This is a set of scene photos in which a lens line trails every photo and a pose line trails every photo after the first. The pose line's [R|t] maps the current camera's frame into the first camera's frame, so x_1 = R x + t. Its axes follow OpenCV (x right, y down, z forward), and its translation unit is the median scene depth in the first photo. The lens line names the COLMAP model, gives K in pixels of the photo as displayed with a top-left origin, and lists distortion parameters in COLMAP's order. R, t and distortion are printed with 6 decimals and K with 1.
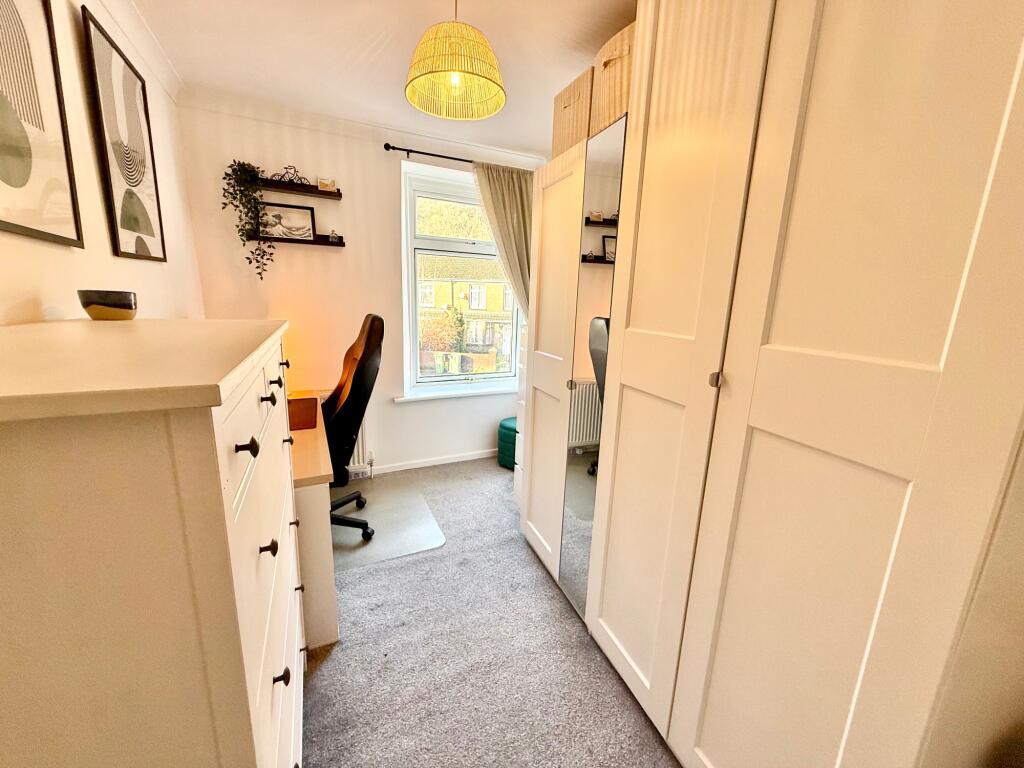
lens RADIAL K [[406.2, 0, 508.2], [0, 406.2, 383.5], [0, 0, 1]] dist [-0.000082, 0.000562]
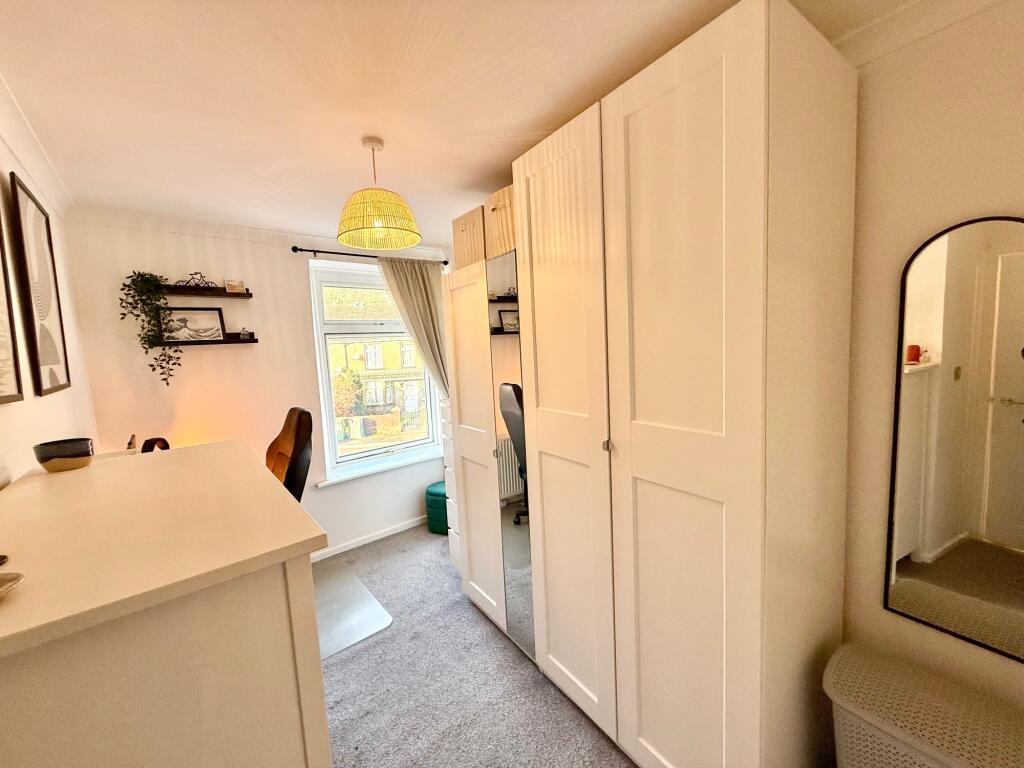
lens RADIAL K [[406.2, 0, 508.2], [0, 406.2, 383.5], [0, 0, 1]] dist [-0.000082, 0.000562]
pose [[0.964965, -0.105217, 0.240359, -0.054188], [0.133315, 0.985627, -0.103760, -0.050641], [-0.225988, 0.132168, 0.965122, -0.125357]]
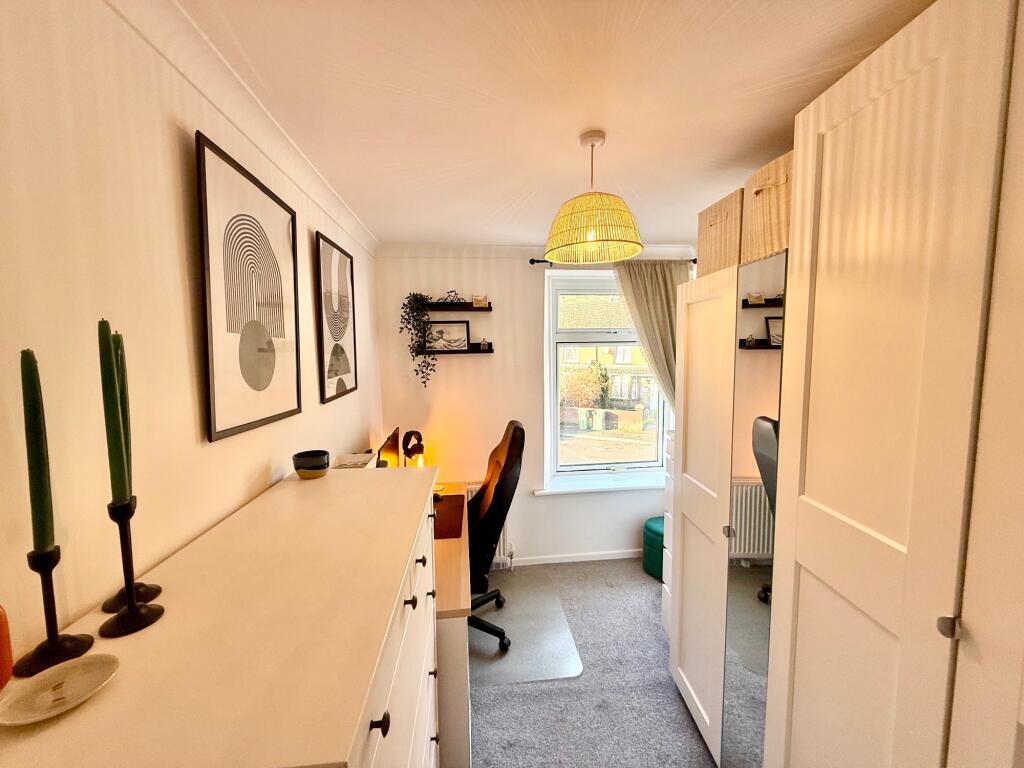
lens RADIAL K [[406.2, 0, 508.2], [0, 406.2, 383.5], [0, 0, 1]] dist [-0.000082, 0.000562]
pose [[0.939110, -0.014061, -0.343330, 0.012060], [-0.028172, 0.992648, -0.117712, -0.139206], [0.342461, 0.120217, 0.931809, 0.002500]]
